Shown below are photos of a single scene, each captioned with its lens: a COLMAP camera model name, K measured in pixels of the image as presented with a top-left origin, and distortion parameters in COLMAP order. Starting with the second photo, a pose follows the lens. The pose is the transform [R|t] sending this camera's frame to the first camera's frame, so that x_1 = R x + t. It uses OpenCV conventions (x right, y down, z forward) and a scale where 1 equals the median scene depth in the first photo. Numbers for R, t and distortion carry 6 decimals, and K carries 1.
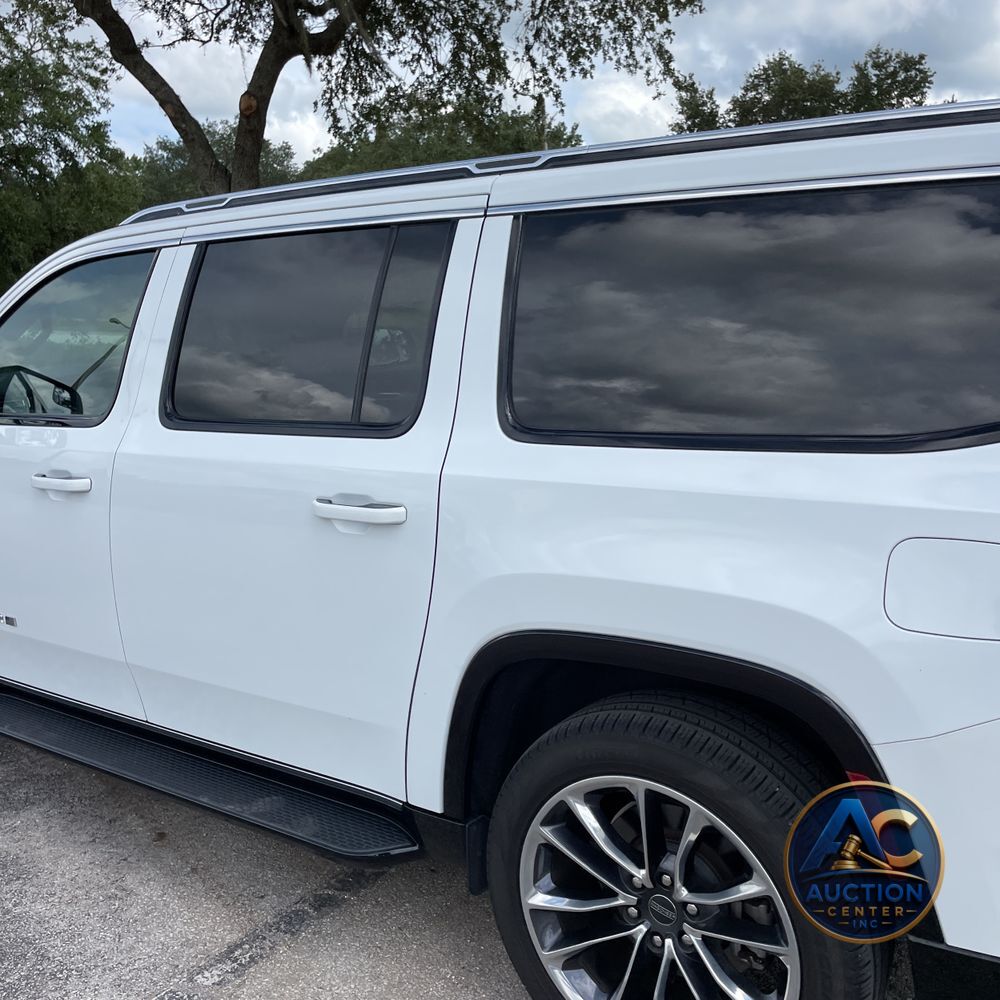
lens RADIAL K [[1006.1, 0, 500.0], [0, 1006.1, 500.0], [0, 0, 1]] dist [0.098761, -0.147733]
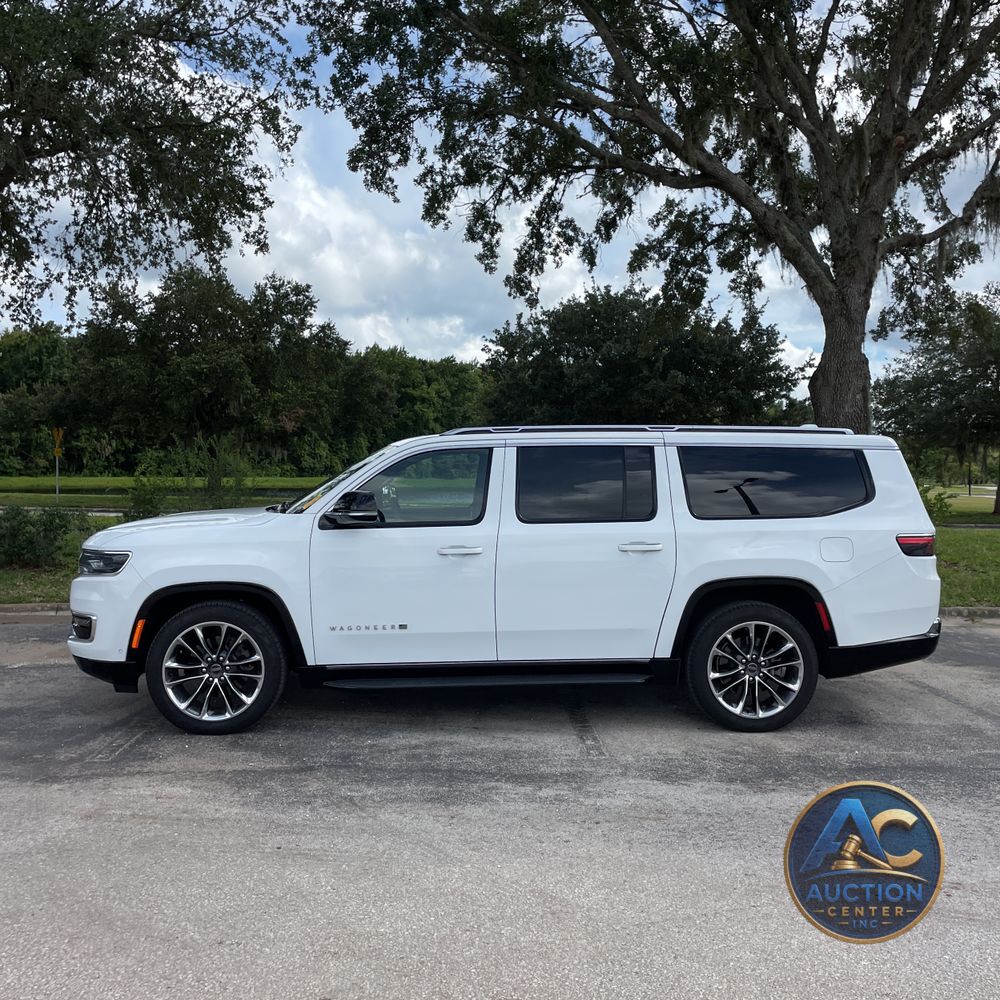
lens RADIAL K [[1006.1, 0, 500.0], [0, 1006.1, 500.0], [0, 0, 1]] dist [0.098761, -0.147733]
pose [[0.791533, 0.010395, 0.611038, -0.311382], [0.092062, 0.986417, -0.136036, 0.032514], [-0.604152, 0.163930, 0.779825, -0.137237]]
